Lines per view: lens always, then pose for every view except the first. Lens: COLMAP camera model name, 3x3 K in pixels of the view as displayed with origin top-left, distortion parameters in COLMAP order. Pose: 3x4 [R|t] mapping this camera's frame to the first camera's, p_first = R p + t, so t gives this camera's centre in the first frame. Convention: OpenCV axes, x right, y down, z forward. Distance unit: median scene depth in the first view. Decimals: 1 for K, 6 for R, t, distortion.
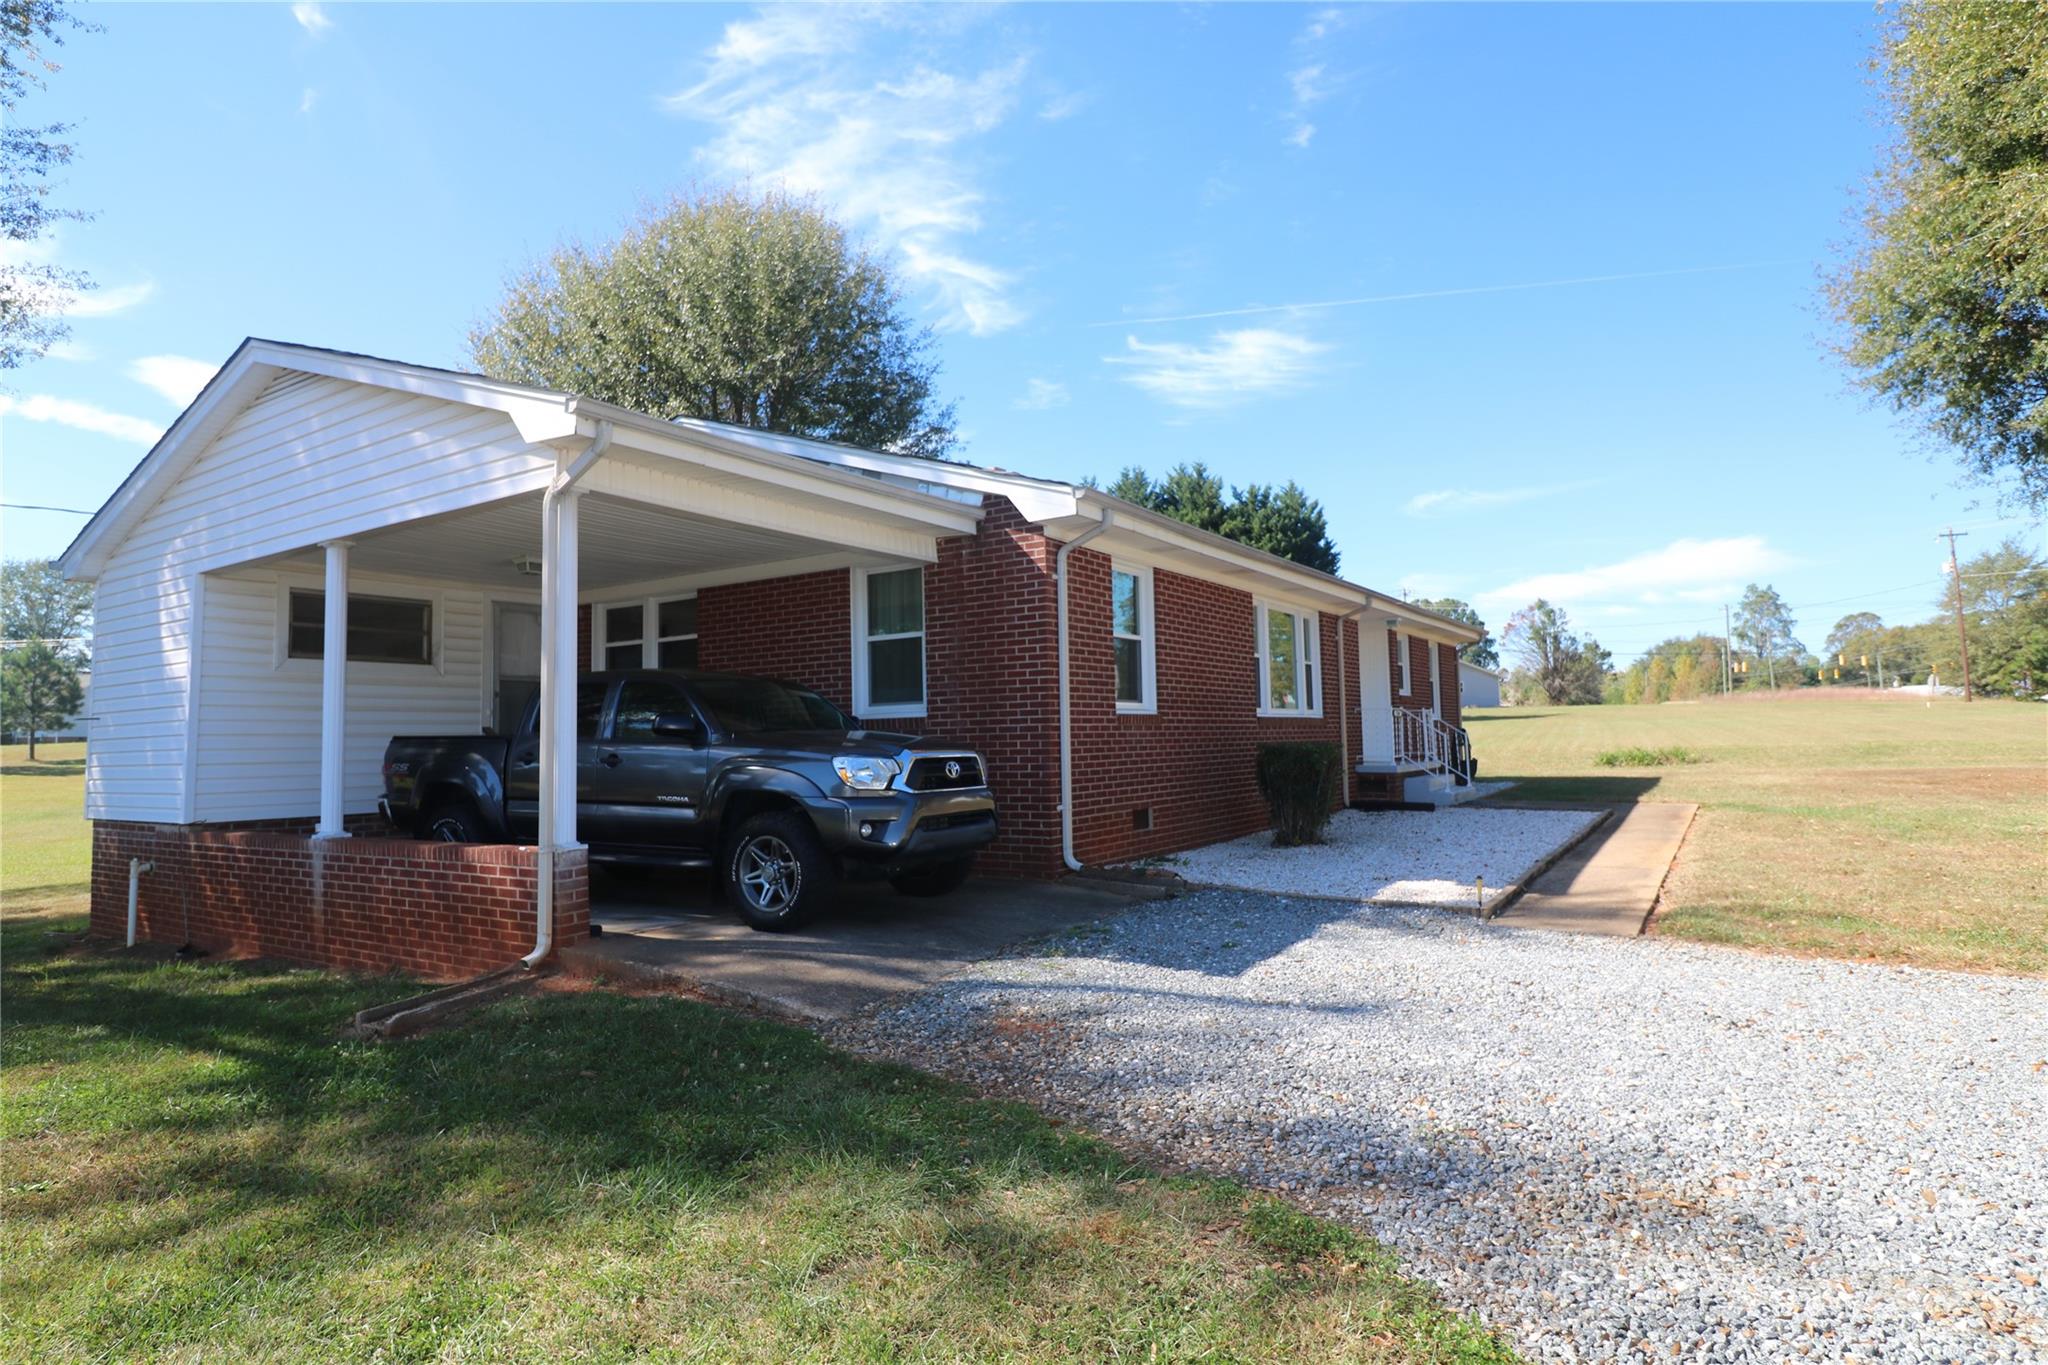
lens RADIAL K [[1108.2, 0, 1022.4], [0, 1108.2, 666.7], [0, 0, 1]] dist [0.004853, -0.012065]
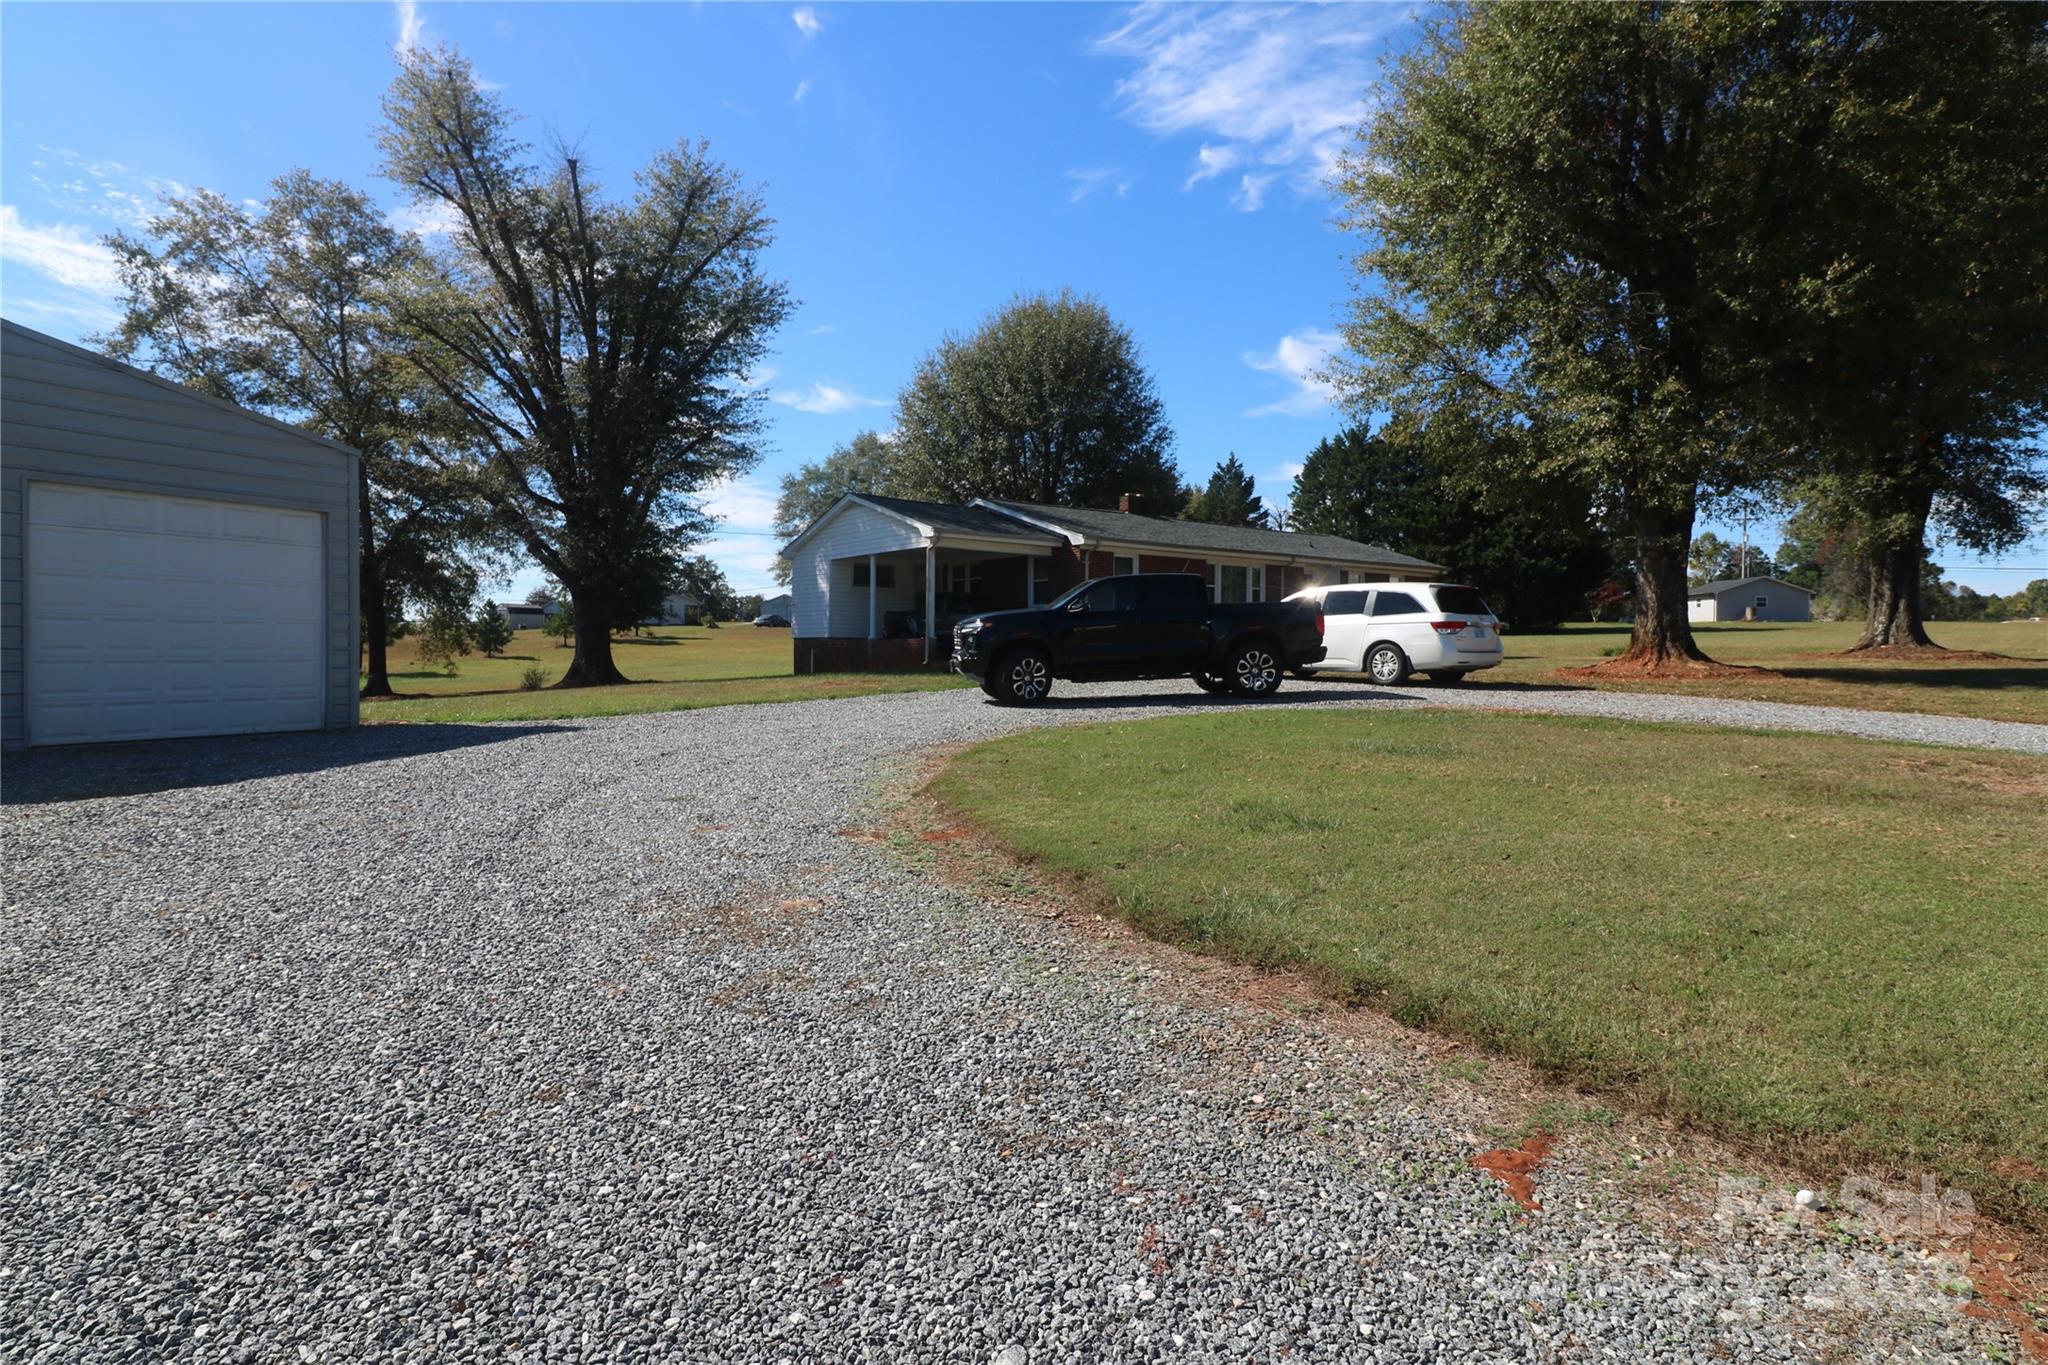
lens RADIAL K [[1108.2, 0, 1022.4], [0, 1108.2, 666.7], [0, 0, 1]] dist [0.004853, -0.012065]
pose [[0.942535, 0.032539, -0.332519, 0.268152], [-0.004472, 0.996386, 0.084826, -0.016085], [0.334078, -0.078465, 0.939274, -0.579327]]
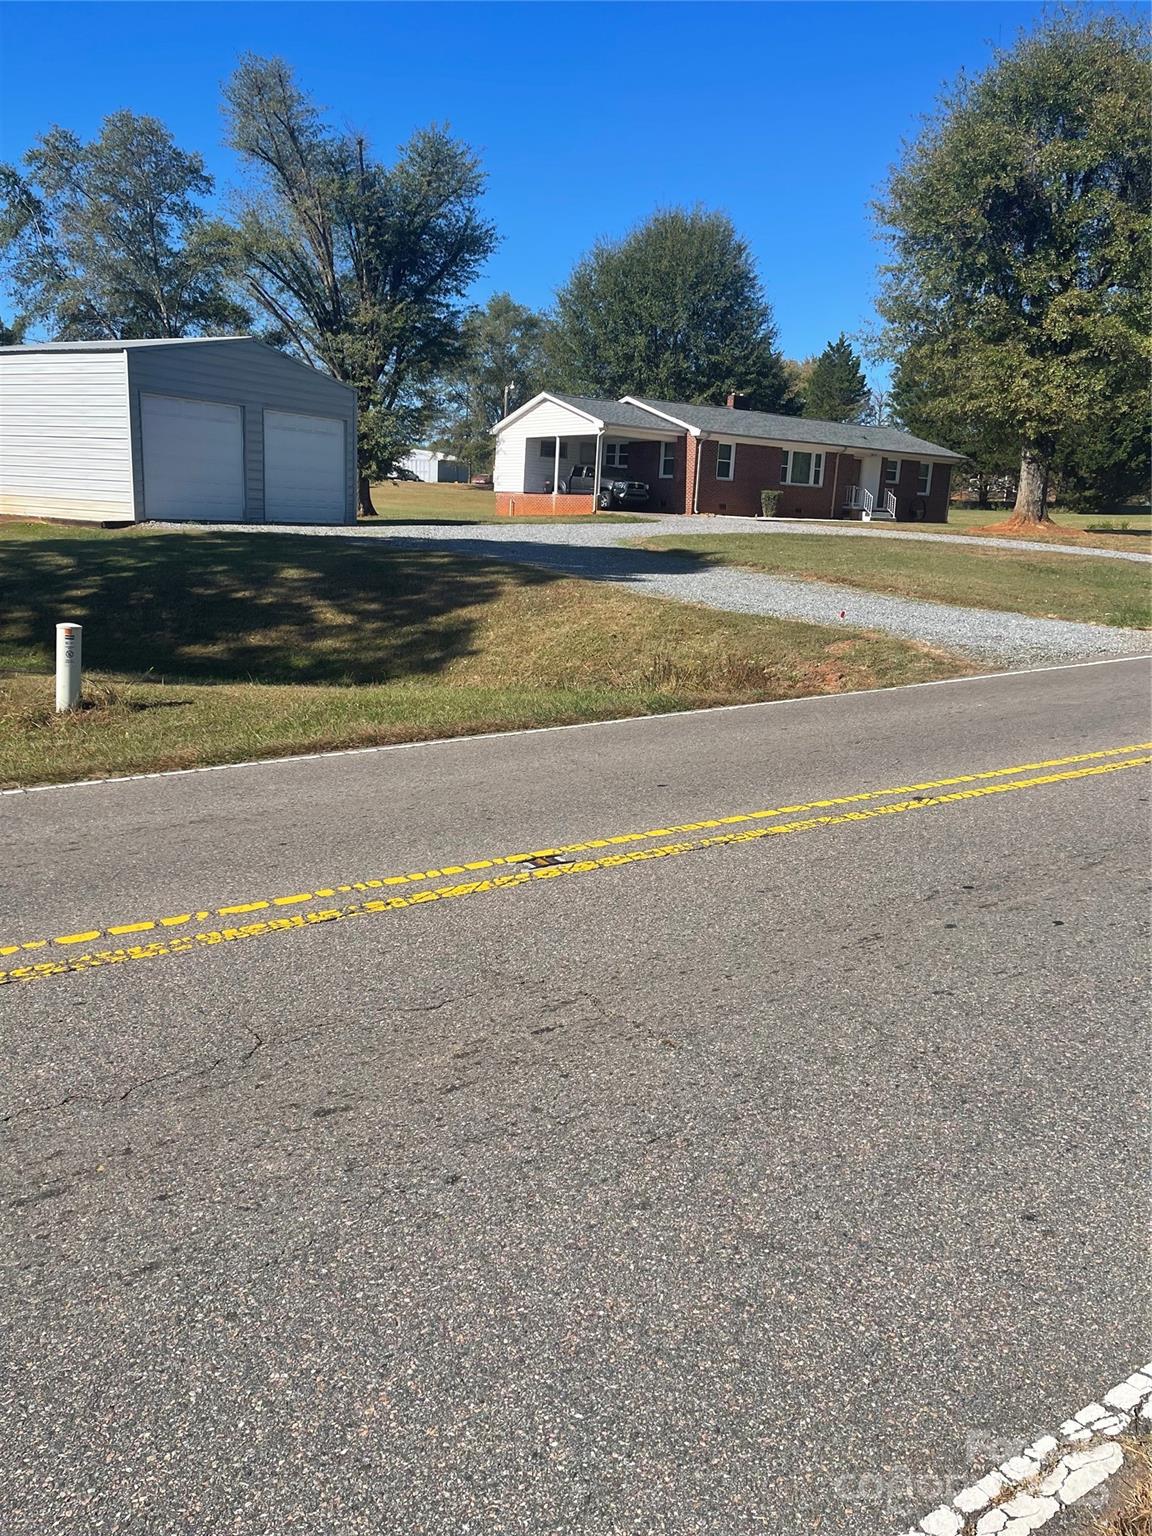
lens RADIAL K [[1136.6, 0, 576.0], [0, 1136.6, 768.0], [0, 0, 1]] dist [0.044092, -0.064988]
pose [[0.924775, 0.147826, -0.350627, 0.423845], [-0.044514, 0.957154, 0.286137, -0.042311], [0.377903, -0.249004, 0.891732, -1.116591]]
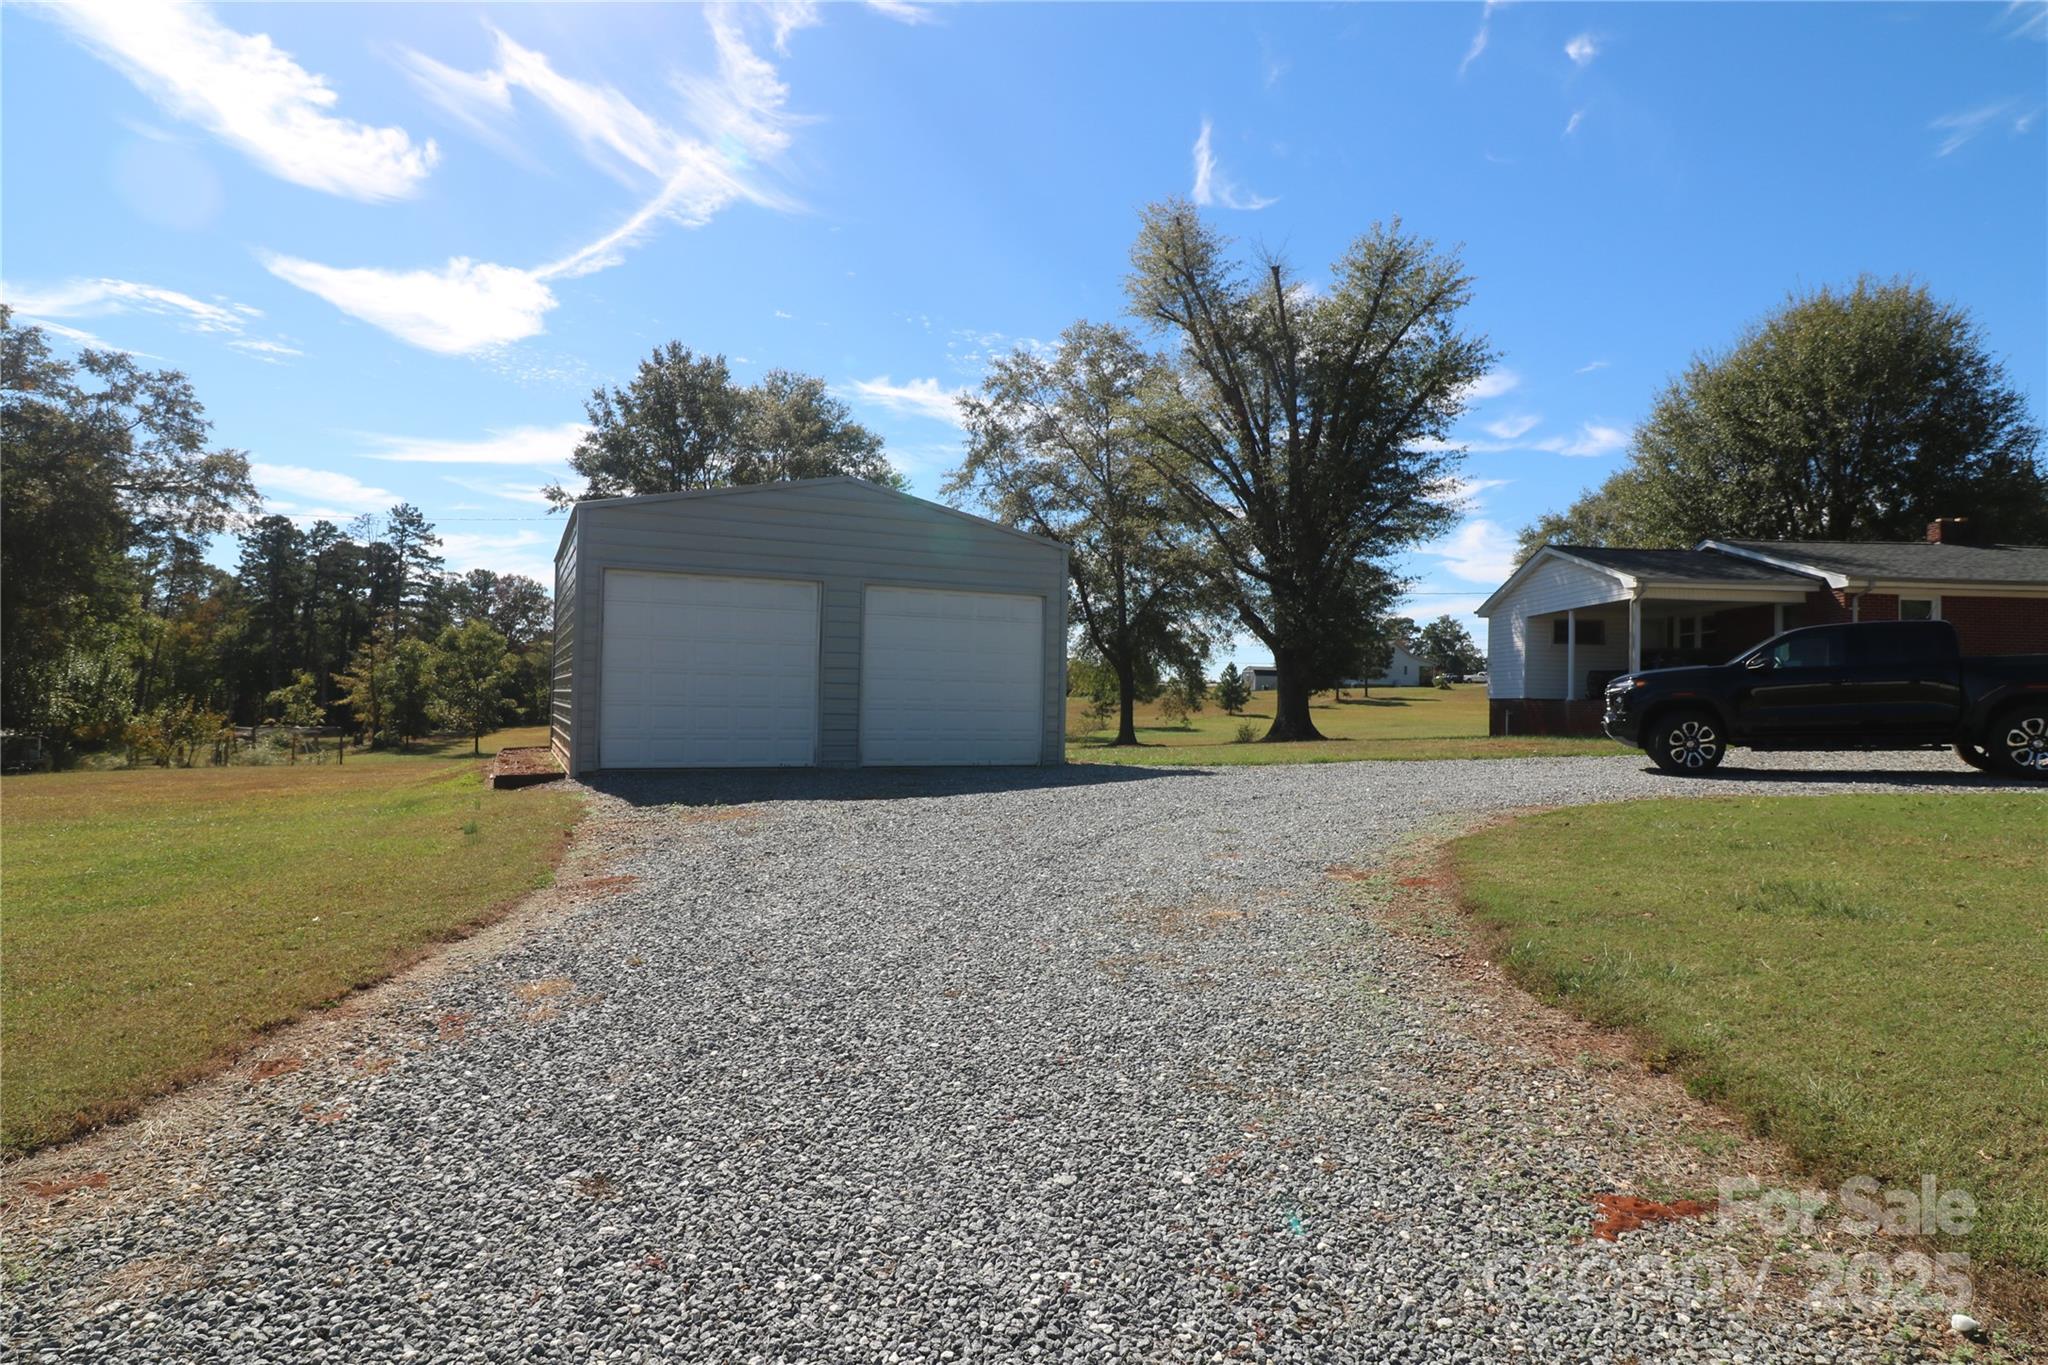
lens RADIAL K [[1108.2, 0, 1022.4], [0, 1108.2, 666.7], [0, 0, 1]] dist [0.004853, -0.012065]
pose [[0.548994, 0.006113, -0.835804, 0.326706], [0.023759, 0.999455, 0.022916, -0.015841], [0.835489, -0.032438, 0.548550, -0.574464]]
